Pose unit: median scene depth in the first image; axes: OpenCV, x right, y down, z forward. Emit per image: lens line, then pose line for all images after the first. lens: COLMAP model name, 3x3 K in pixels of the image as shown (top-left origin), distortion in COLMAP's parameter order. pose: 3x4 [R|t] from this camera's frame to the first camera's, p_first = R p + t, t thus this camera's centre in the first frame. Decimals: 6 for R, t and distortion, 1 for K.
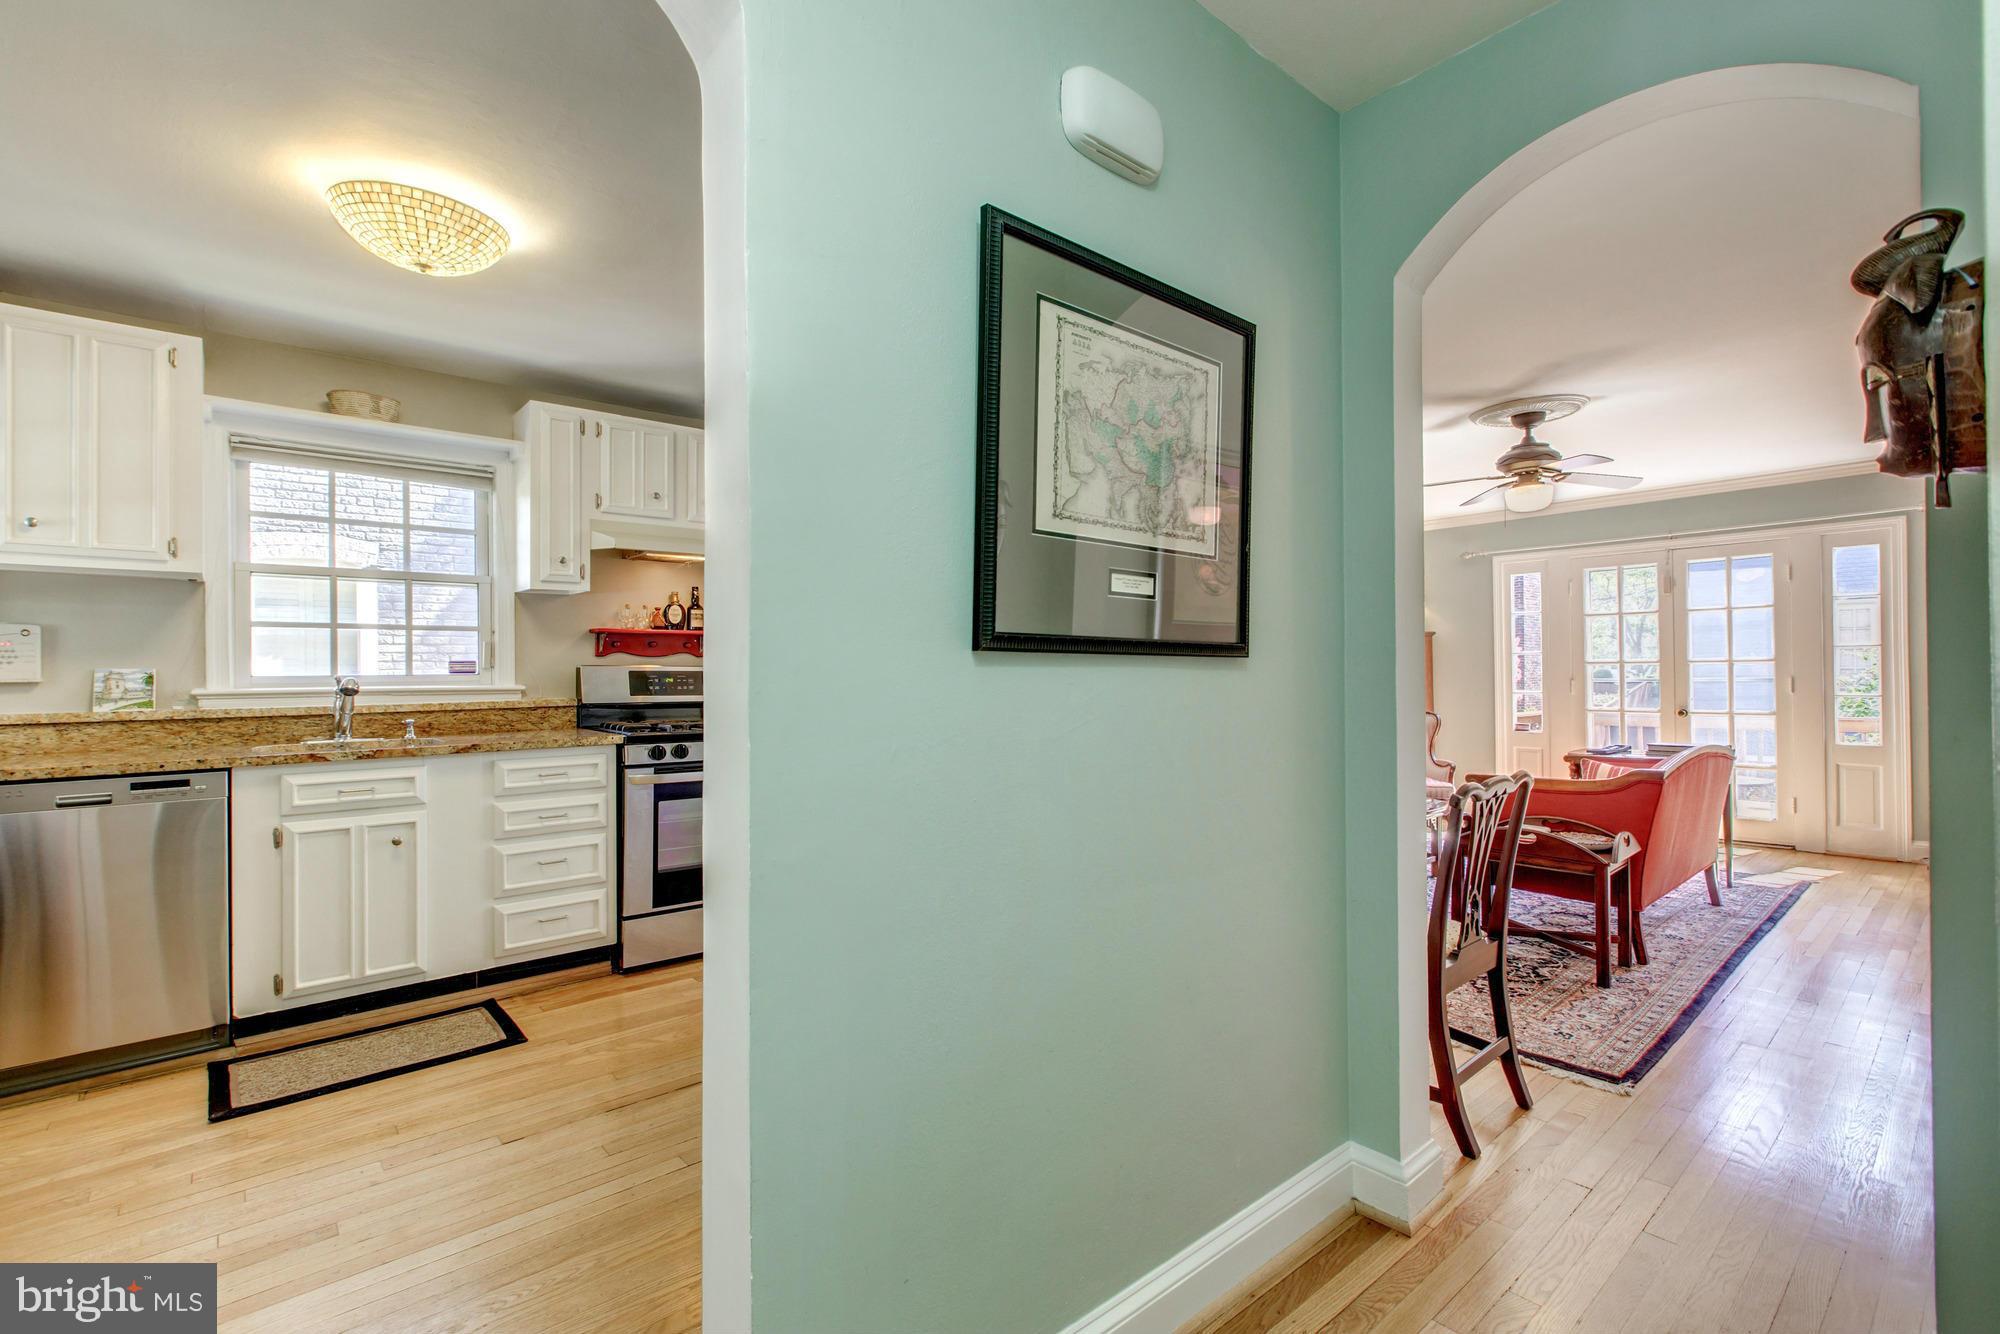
lens RADIAL K [[881.0, 0, 993.1], [0, 881.0, 667.0], [0, 0, 1]] dist [0.005006, -0.002800]
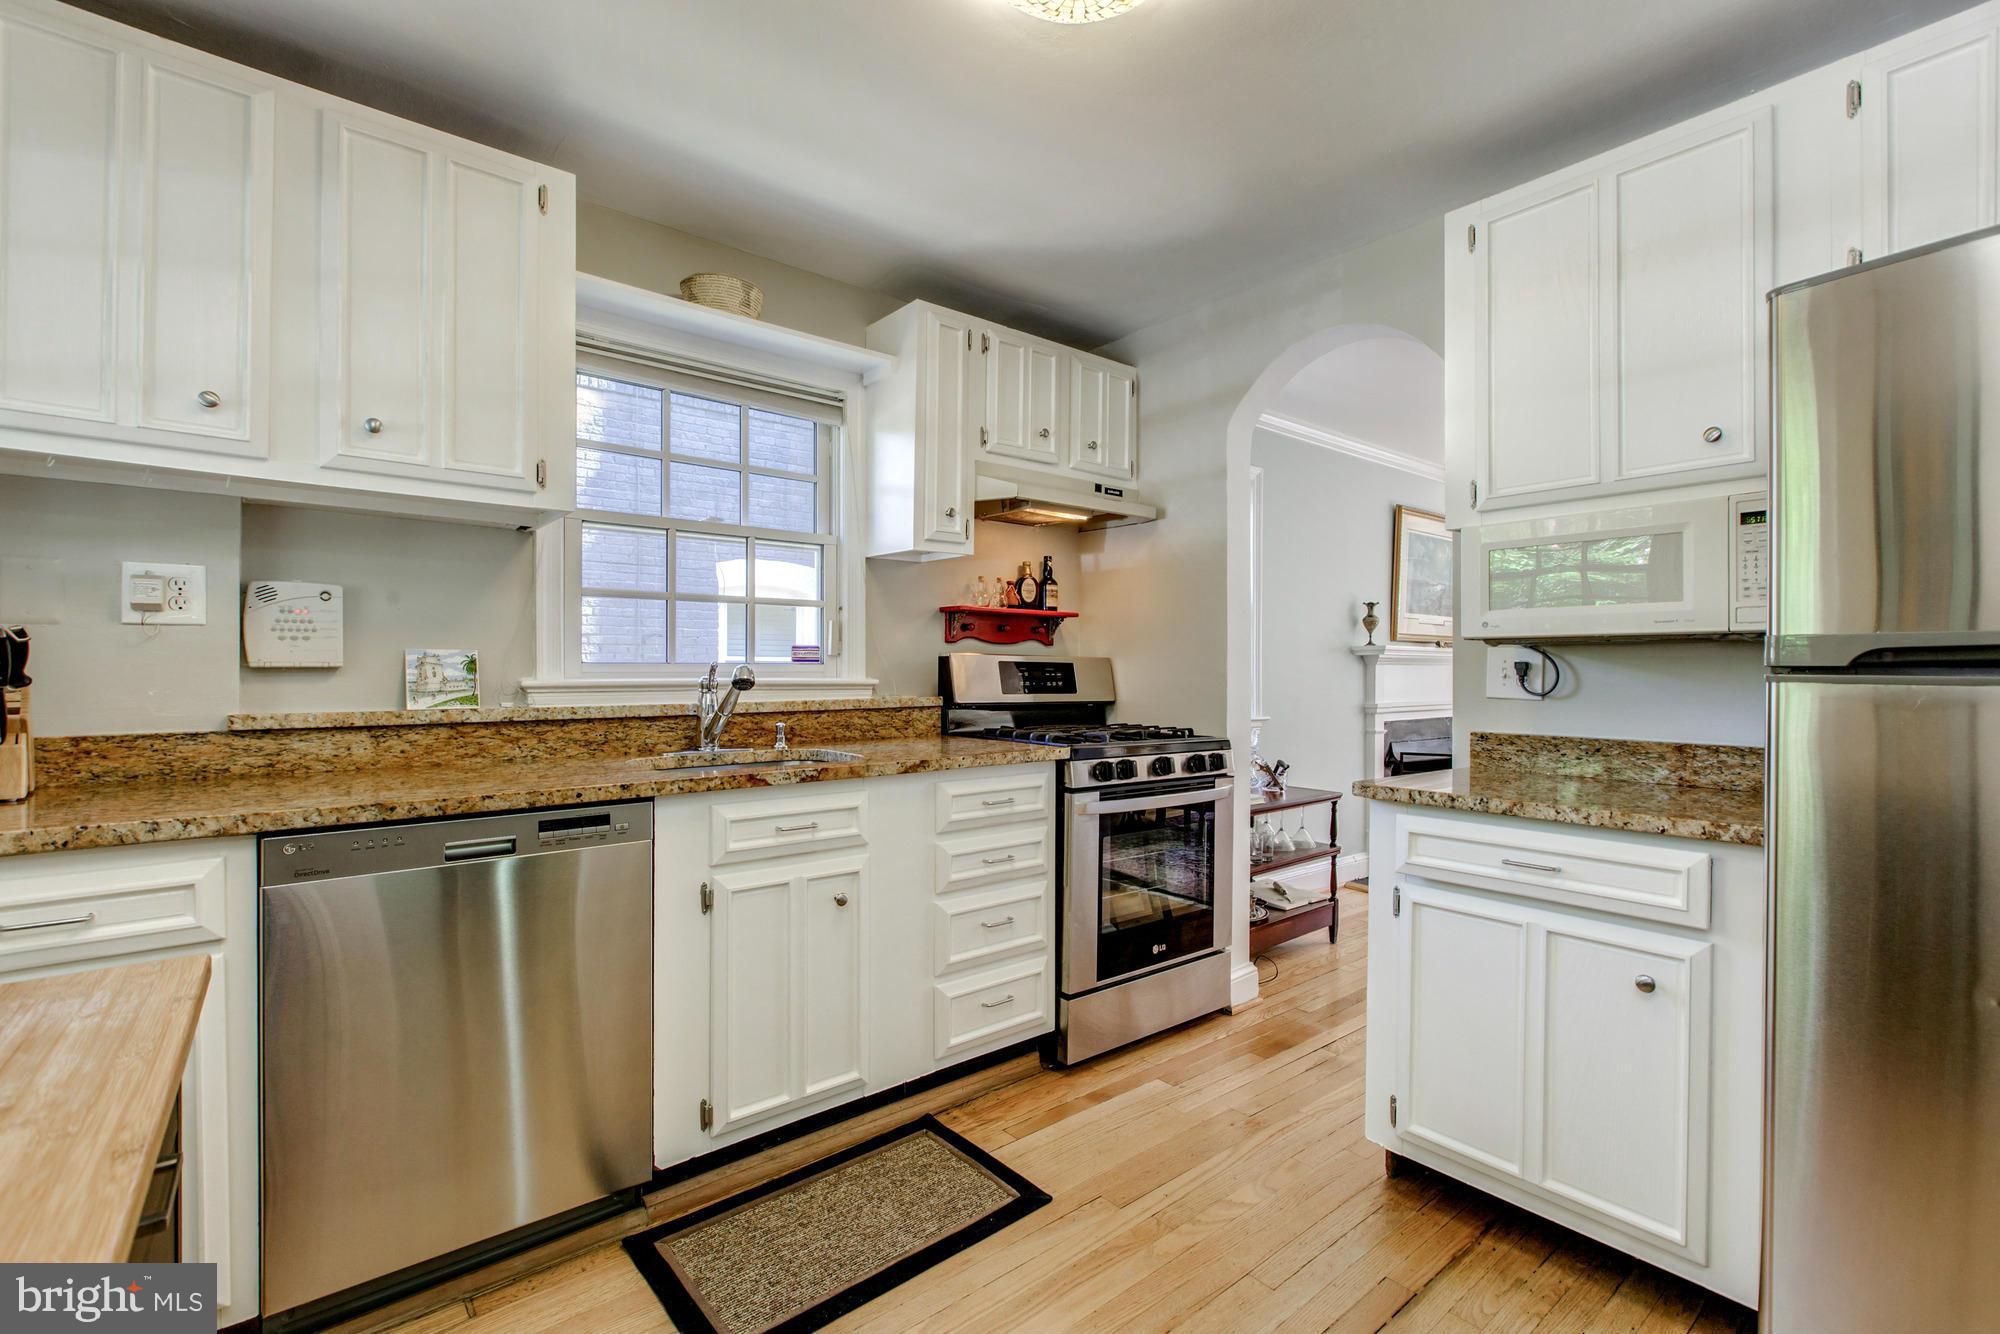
lens RADIAL K [[881.0, 0, 990.8], [0, 881.0, 666.3], [0, 0, 1]] dist [0.005006, -0.002800]
pose [[0.999771, 0.008190, -0.019789, -0.498023], [-0.008219, 0.999965, -0.001404, 0.012339], [0.019777, 0.001566, 0.999803, 0.280480]]
